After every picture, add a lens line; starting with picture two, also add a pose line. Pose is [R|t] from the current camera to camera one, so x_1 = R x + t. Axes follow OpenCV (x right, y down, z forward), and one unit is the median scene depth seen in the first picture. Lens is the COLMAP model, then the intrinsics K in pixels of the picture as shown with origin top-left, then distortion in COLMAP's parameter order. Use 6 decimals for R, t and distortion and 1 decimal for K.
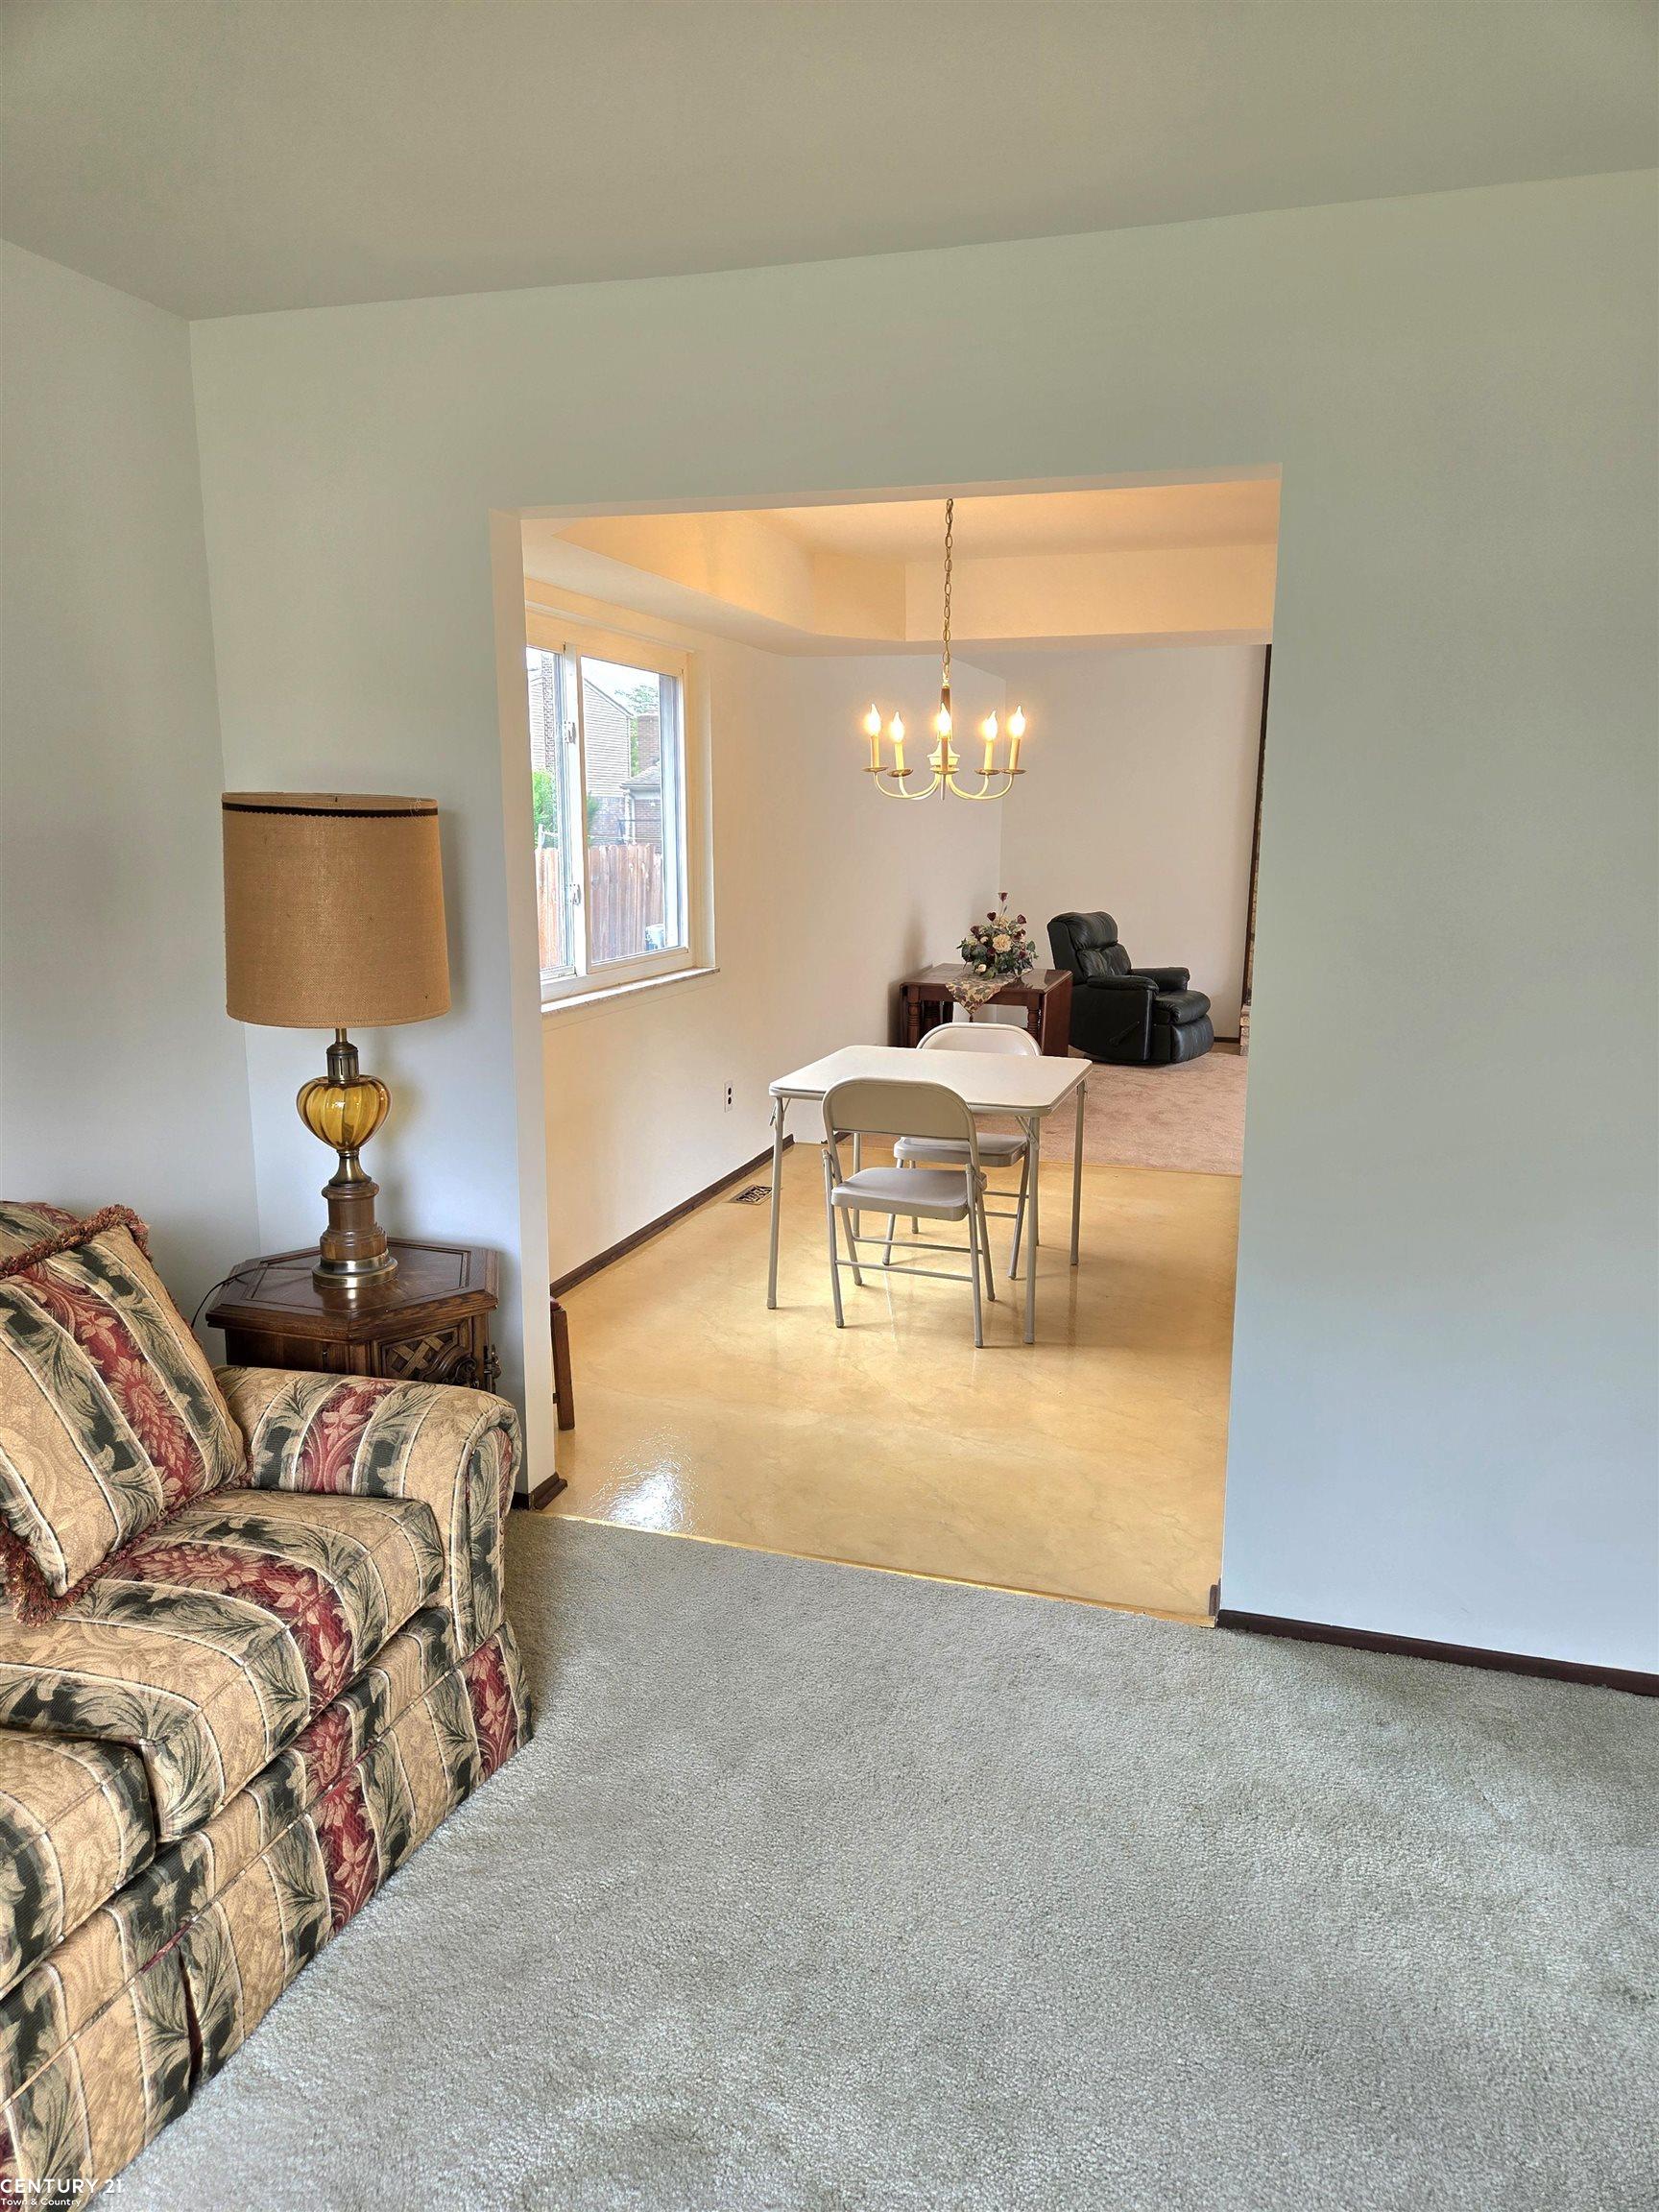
lens RADIAL K [[1477.6, 0, 842.6], [0, 1477.6, 1093.0], [0, 0, 1]] dist [0.092540, -0.095334]
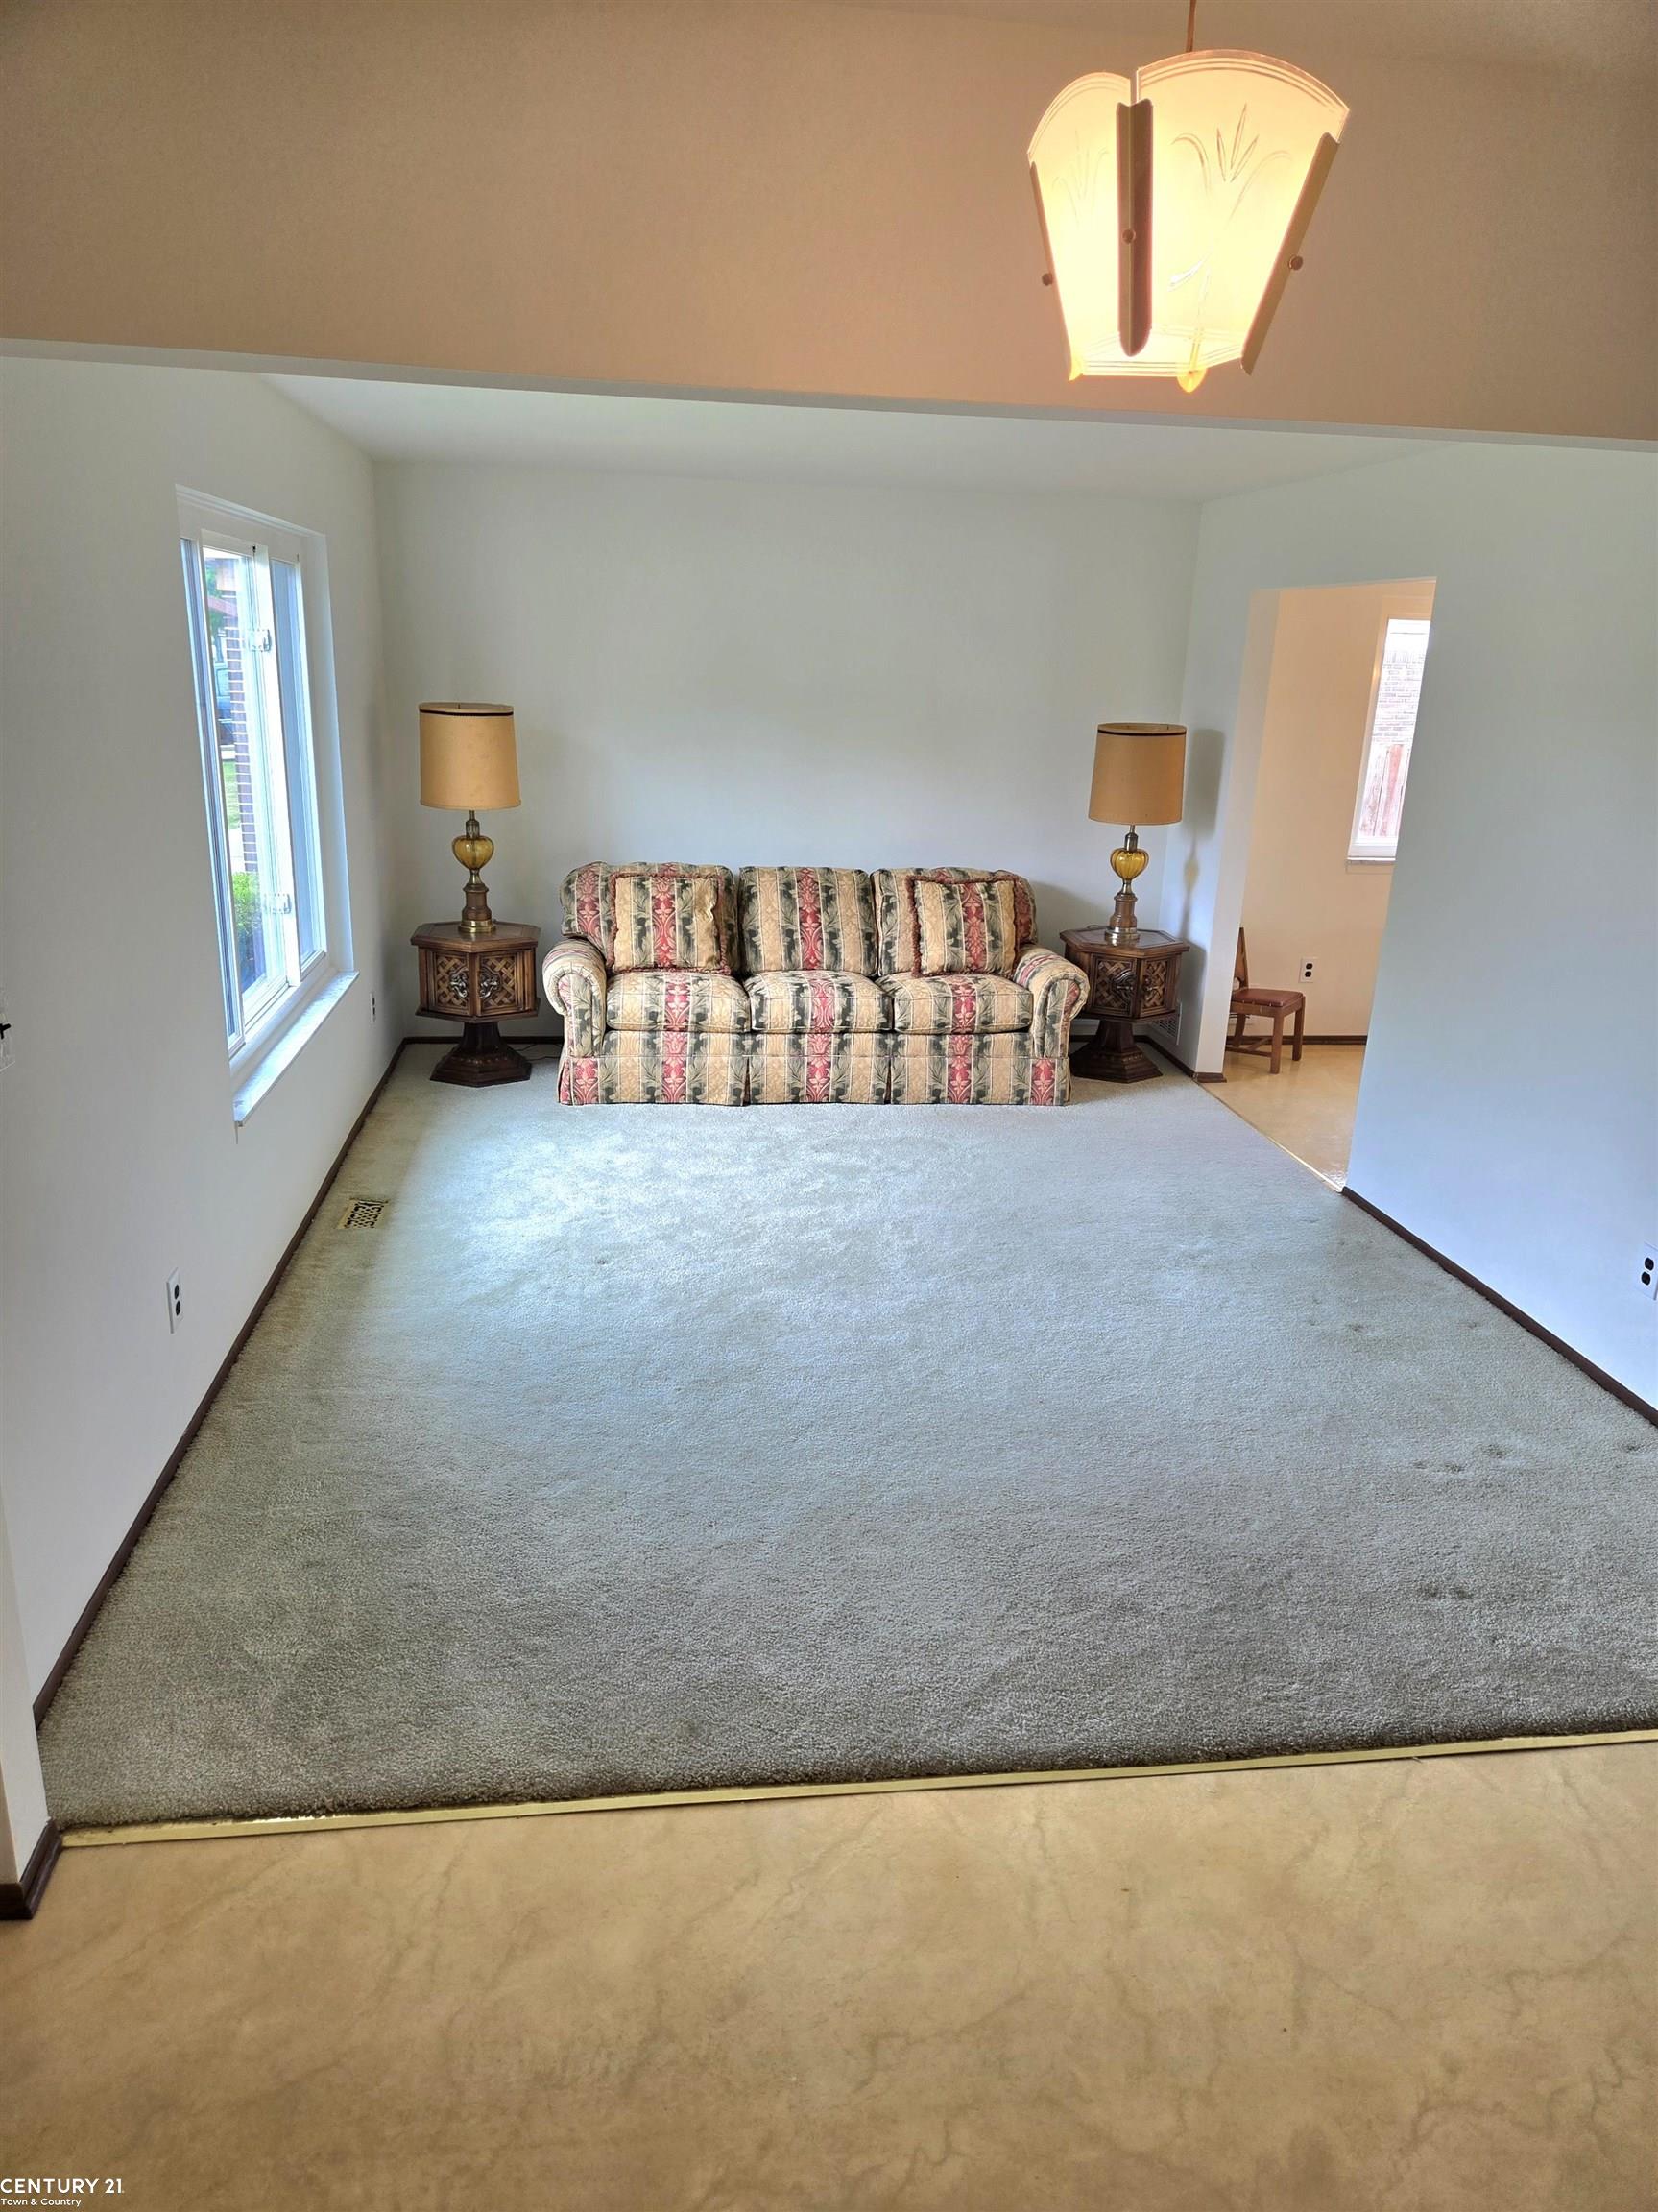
lens RADIAL K [[1477.6, 0, 842.1], [0, 1477.6, 1093.0], [0, 0, 1]] dist [0.092540, -0.095334]
pose [[0.427447, 0.262940, -0.864957, 1.943747], [-0.195490, 0.961015, 0.195533, -0.010561], [0.882651, 0.085510, 0.462186, -0.534659]]
